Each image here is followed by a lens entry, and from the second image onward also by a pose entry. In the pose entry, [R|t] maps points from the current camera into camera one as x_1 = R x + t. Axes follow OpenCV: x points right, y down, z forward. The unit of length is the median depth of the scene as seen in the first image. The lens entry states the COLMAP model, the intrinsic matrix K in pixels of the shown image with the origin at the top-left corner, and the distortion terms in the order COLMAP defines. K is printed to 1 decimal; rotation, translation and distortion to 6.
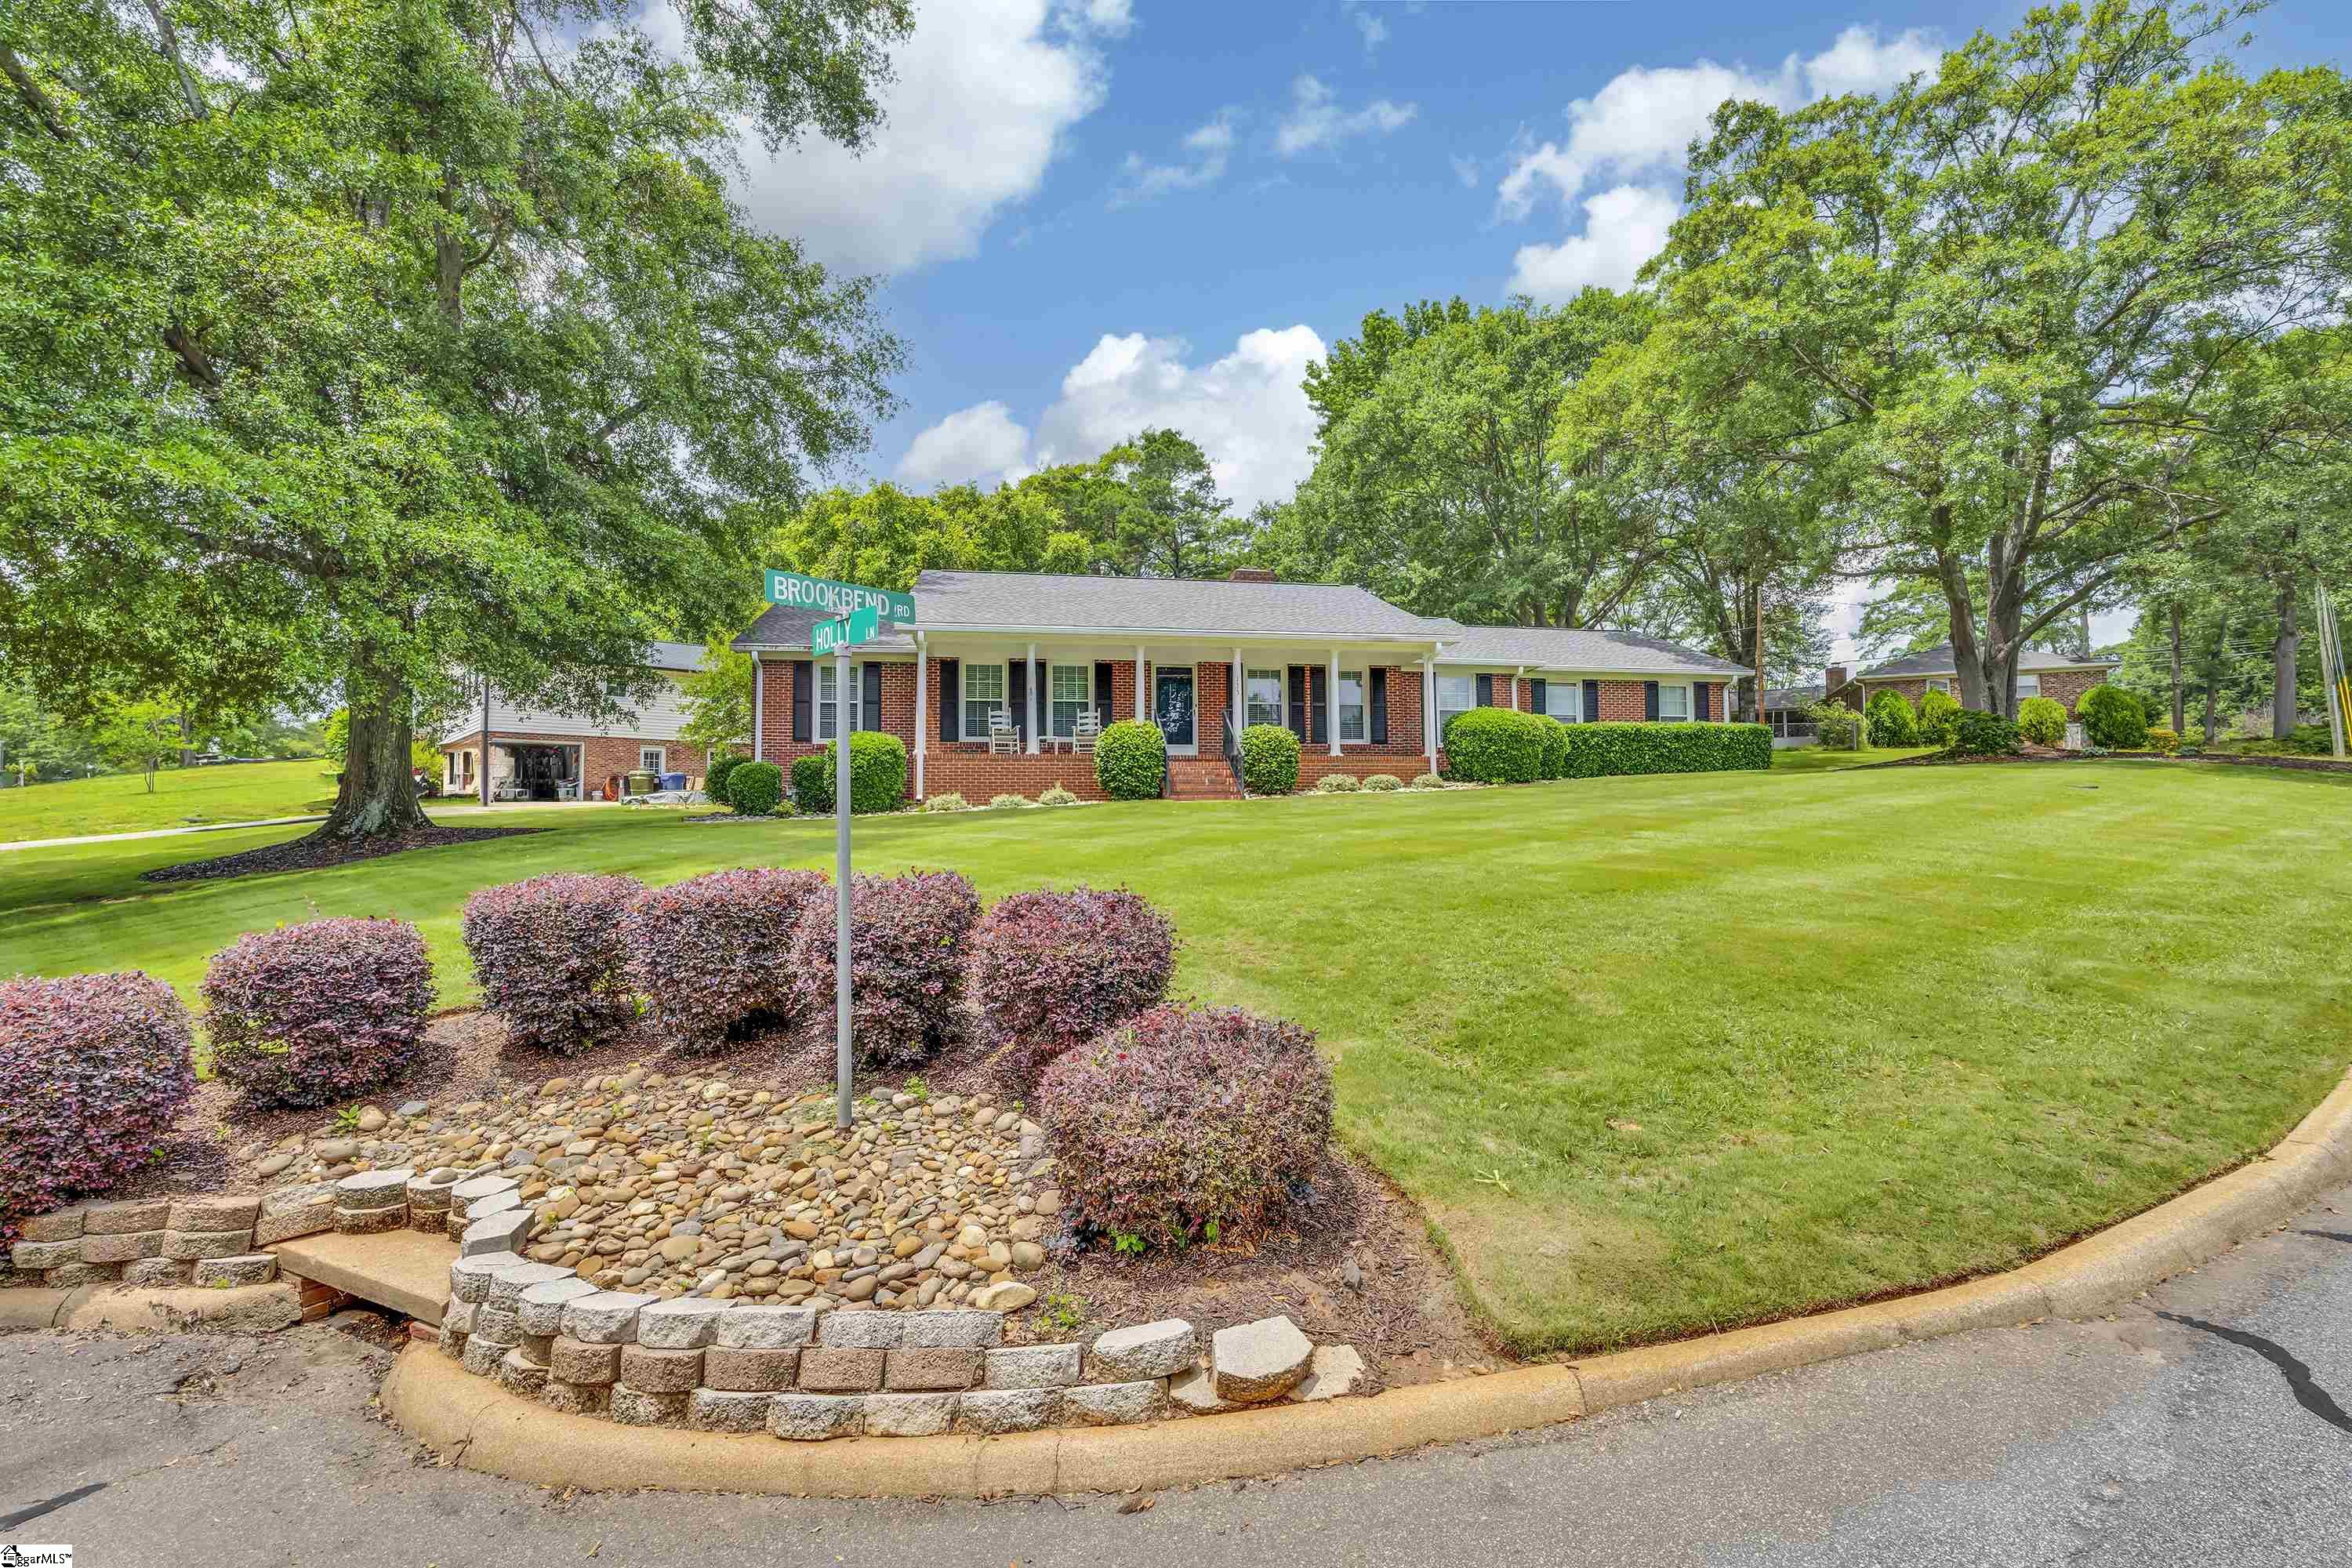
lens RADIAL K [[1023.9, 0, 1176.0], [0, 1023.9, 784.0], [0, 0, 1]] dist [-0.006367, 0.000331]
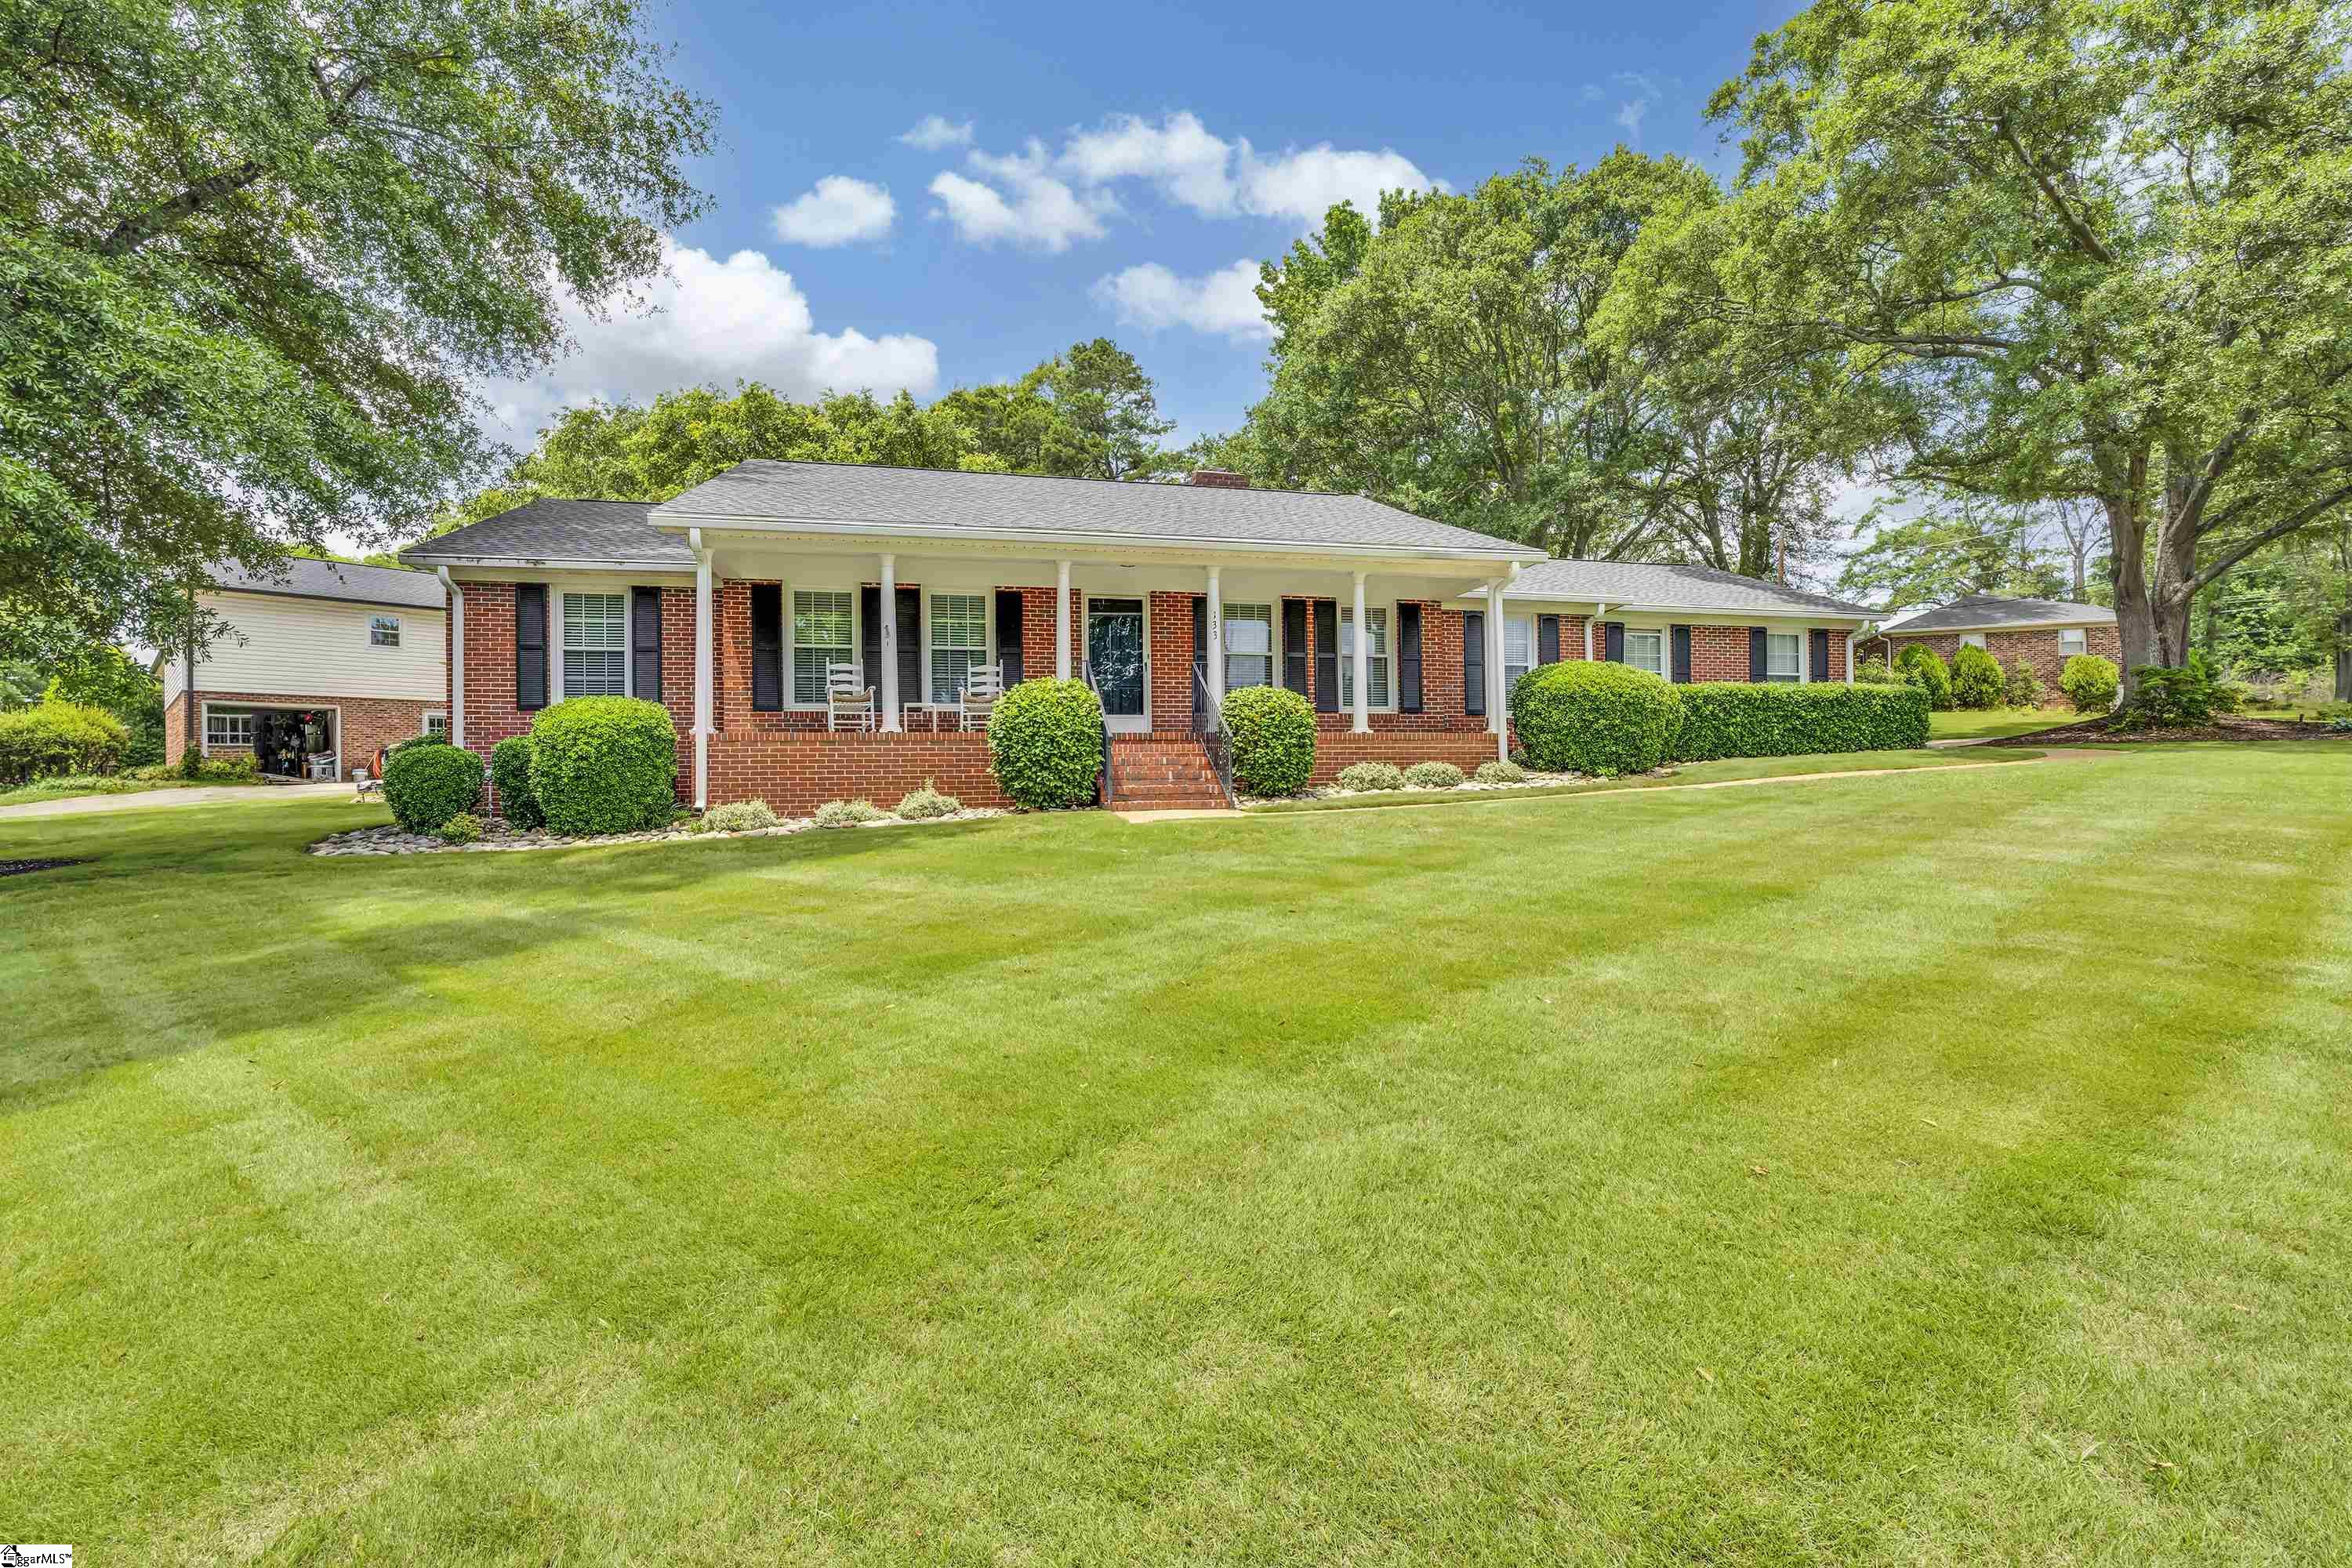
lens RADIAL K [[1023.9, 0, 1176.0], [0, 1023.9, 784.0], [0, 0, 1]] dist [-0.006367, 0.000331]
pose [[0.997847, -0.003950, 0.065471, -0.006459], [0.001215, 0.999127, 0.041754, -0.020339], [-0.065579, -0.041585, 0.996981, 0.314726]]
